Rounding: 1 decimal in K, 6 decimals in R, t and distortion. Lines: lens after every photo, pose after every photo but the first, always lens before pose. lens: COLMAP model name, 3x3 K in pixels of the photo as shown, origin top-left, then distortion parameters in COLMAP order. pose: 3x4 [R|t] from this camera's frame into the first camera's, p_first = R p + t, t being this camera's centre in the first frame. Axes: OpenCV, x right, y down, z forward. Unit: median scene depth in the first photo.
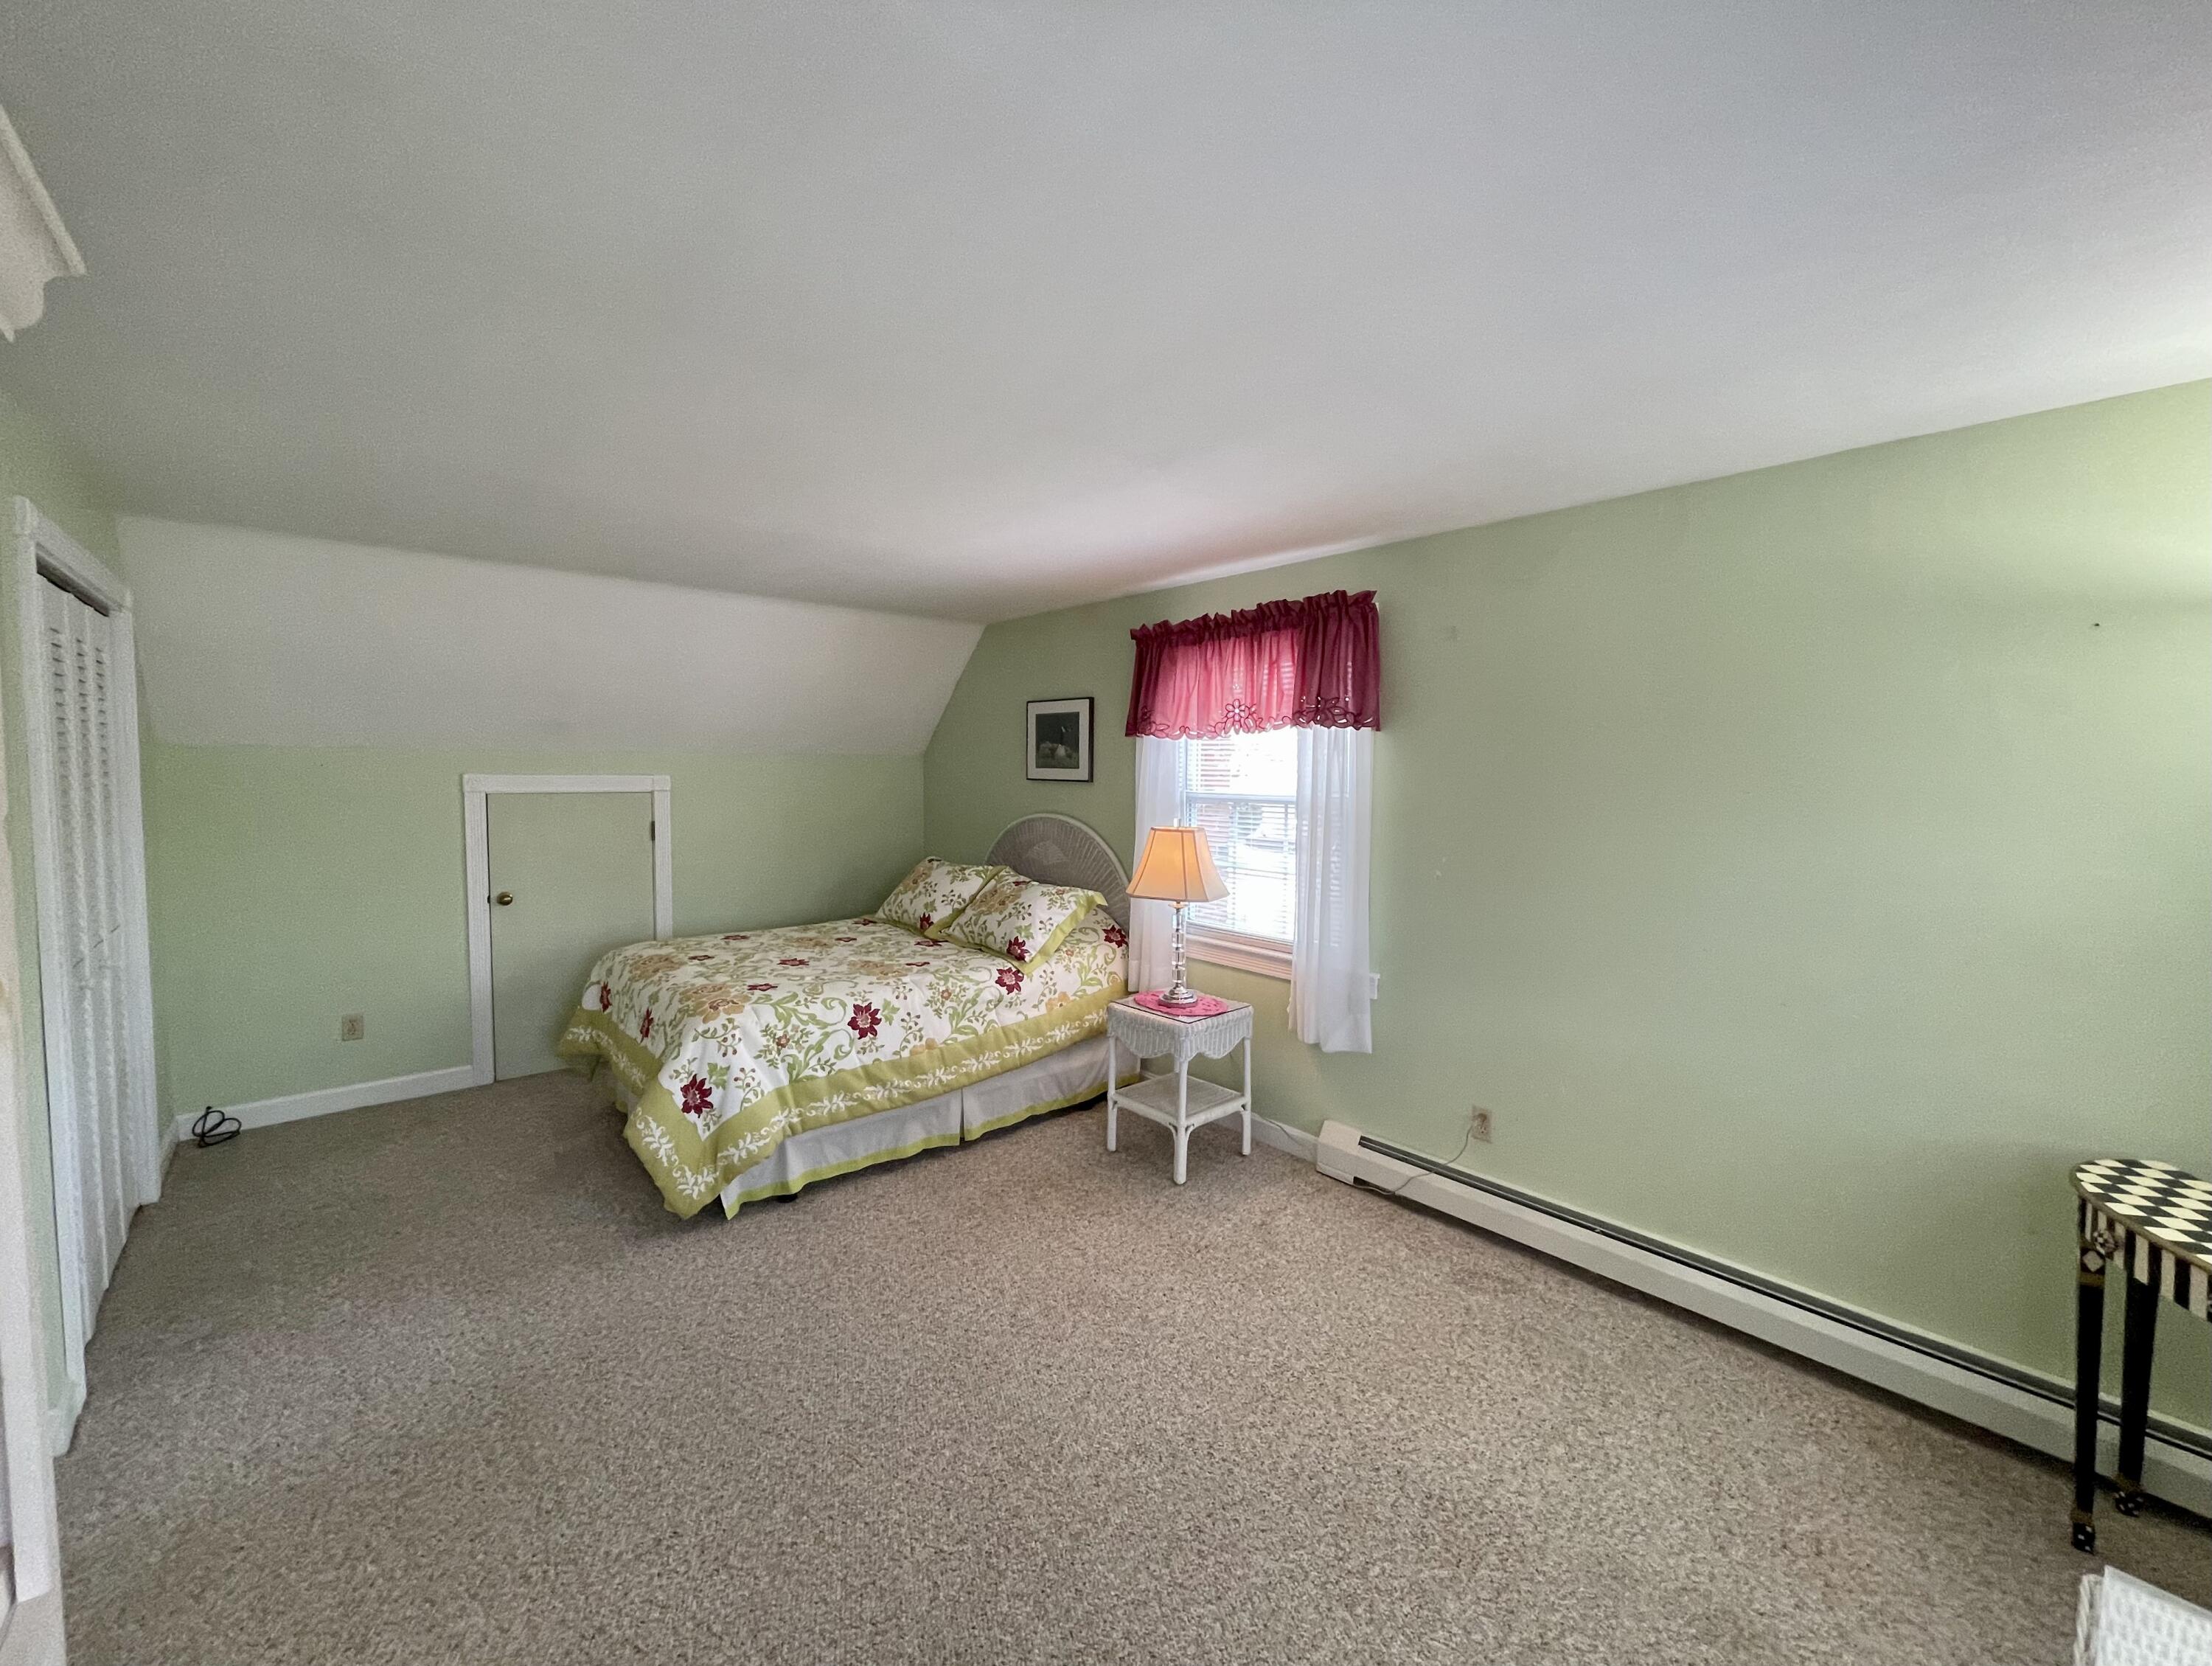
lens RADIAL K [[885.9, 0, 1096.6], [0, 885.9, 828.9], [0, 0, 1]] dist [0.002139, -0.000006]
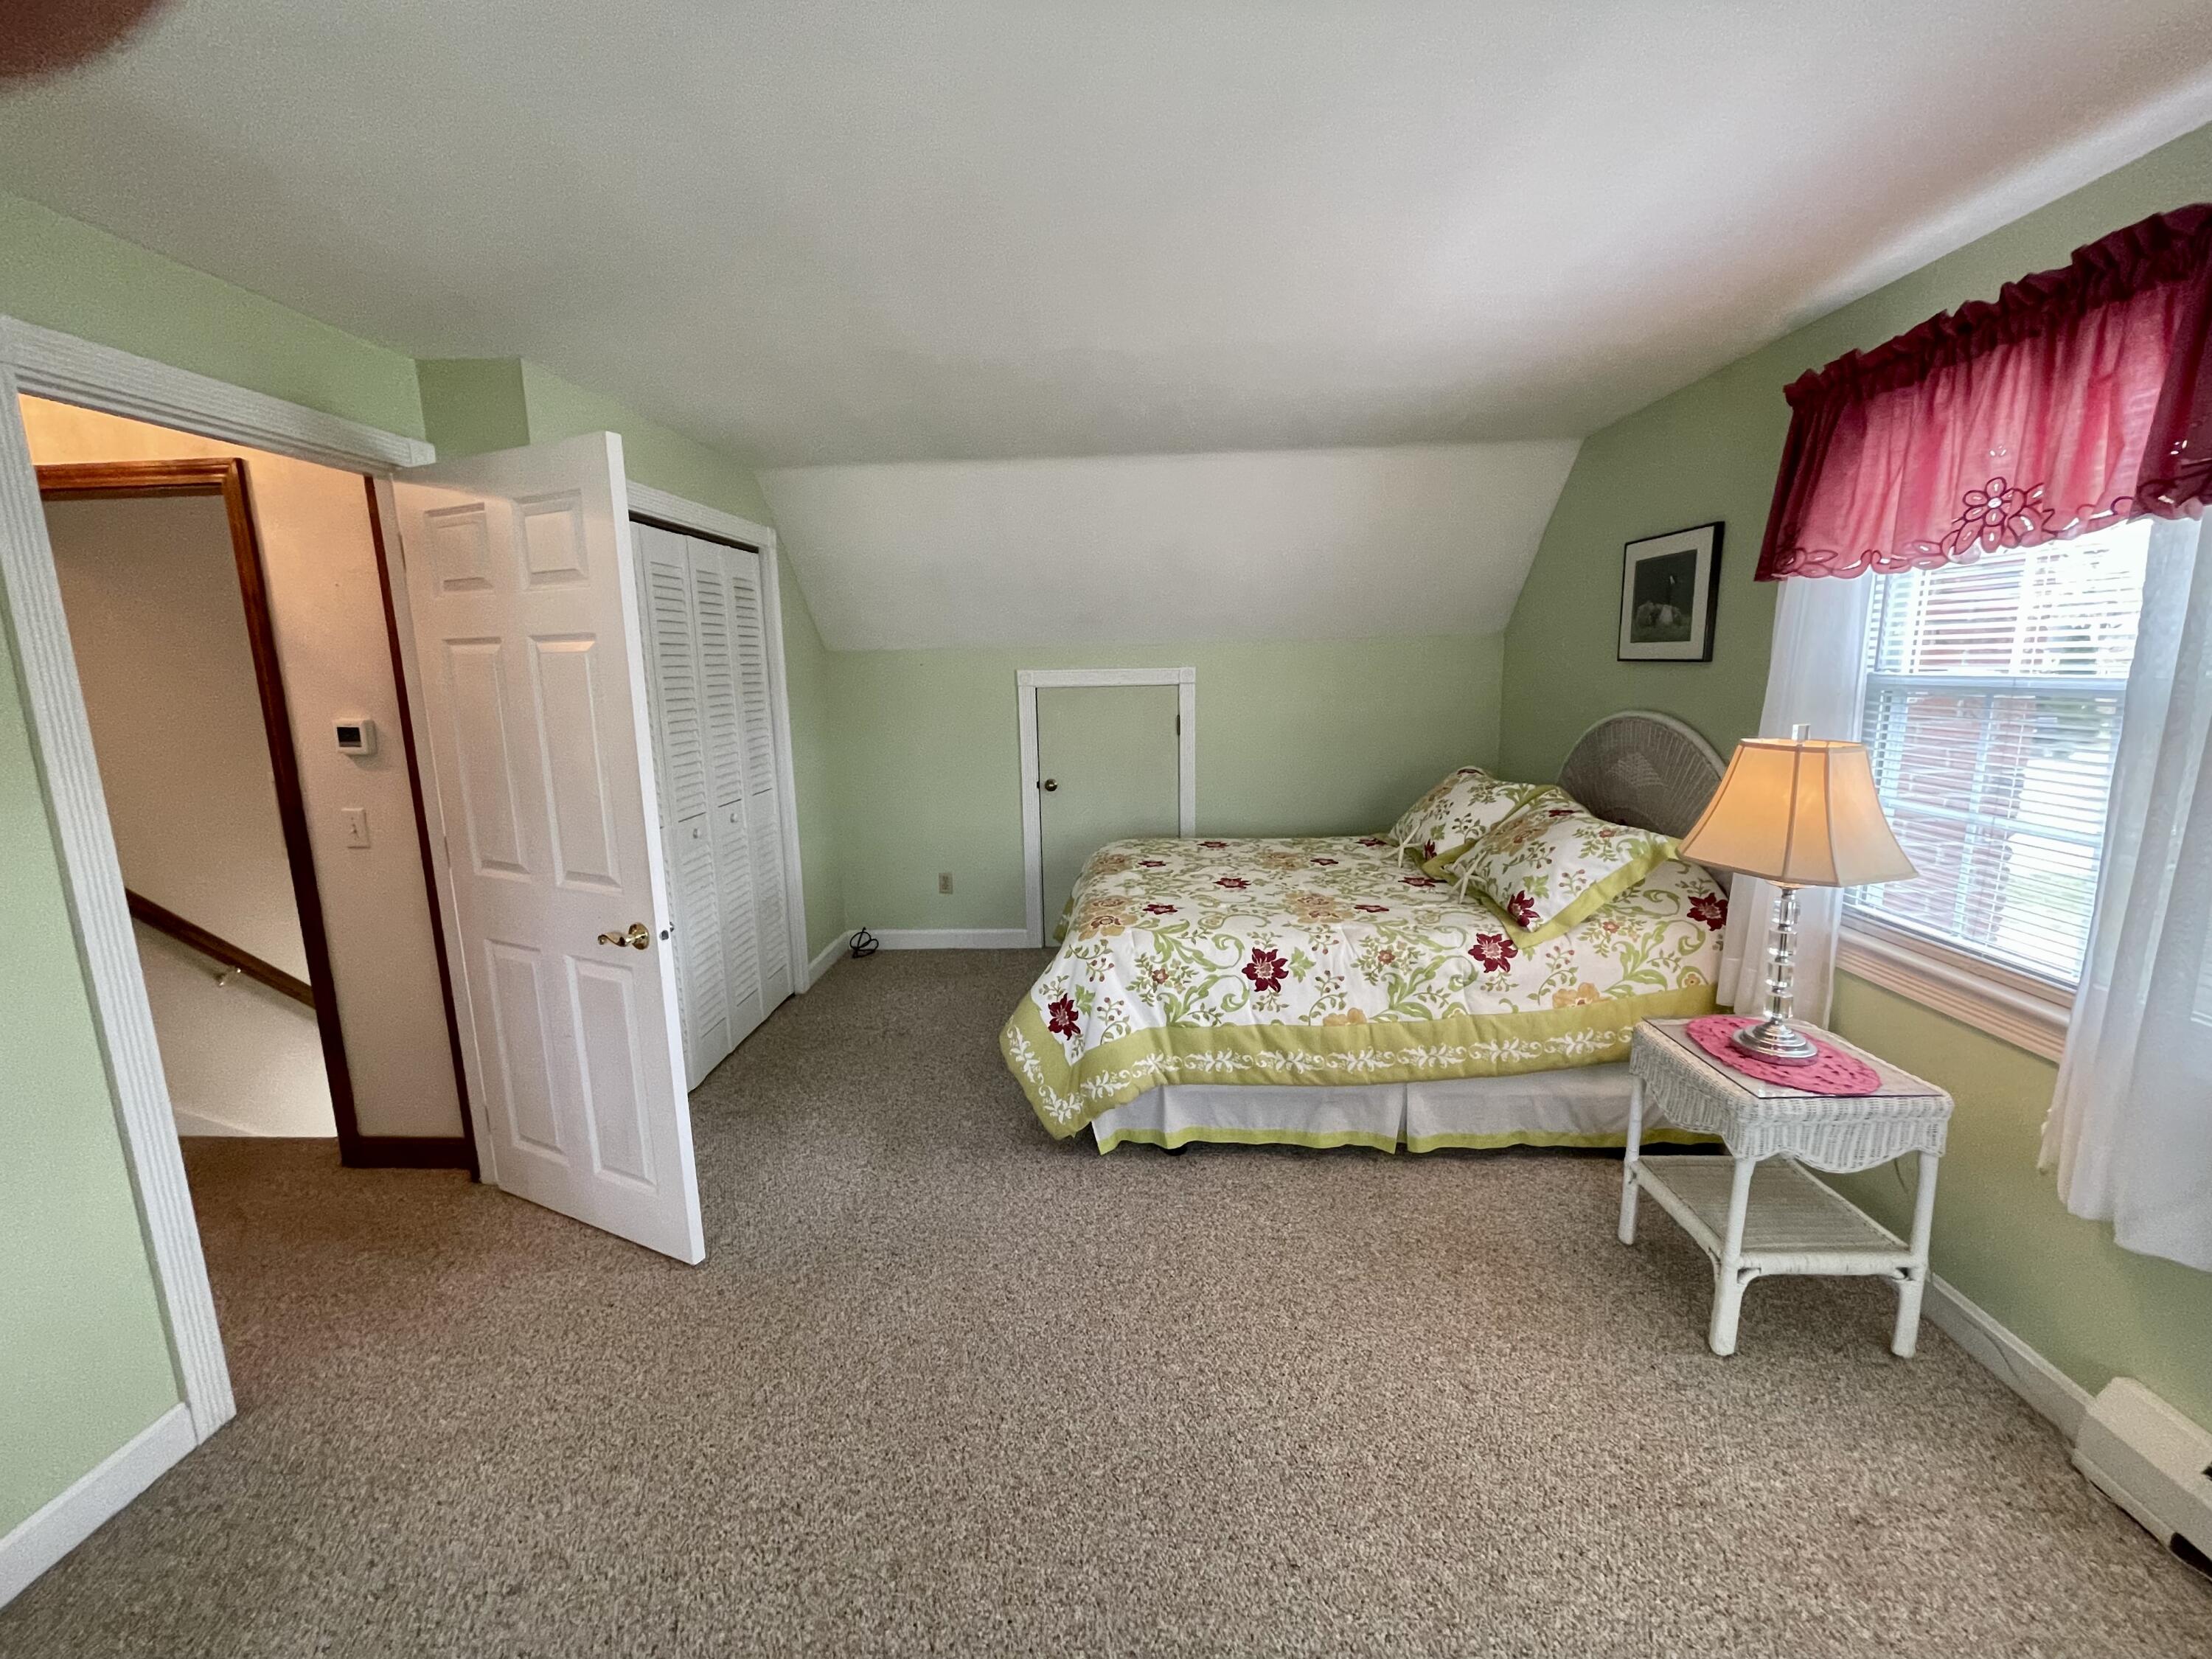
lens RADIAL K [[892.8, 0, 1108.7], [0, 892.8, 824.3], [0, 0, 1]] dist [-0.001557, -0.000202]
pose [[0.730644, 0.097205, -0.675804, 0.153600], [-0.021042, 0.992549, 0.120015, -0.007209], [0.682435, -0.073468, 0.727245, 0.305235]]
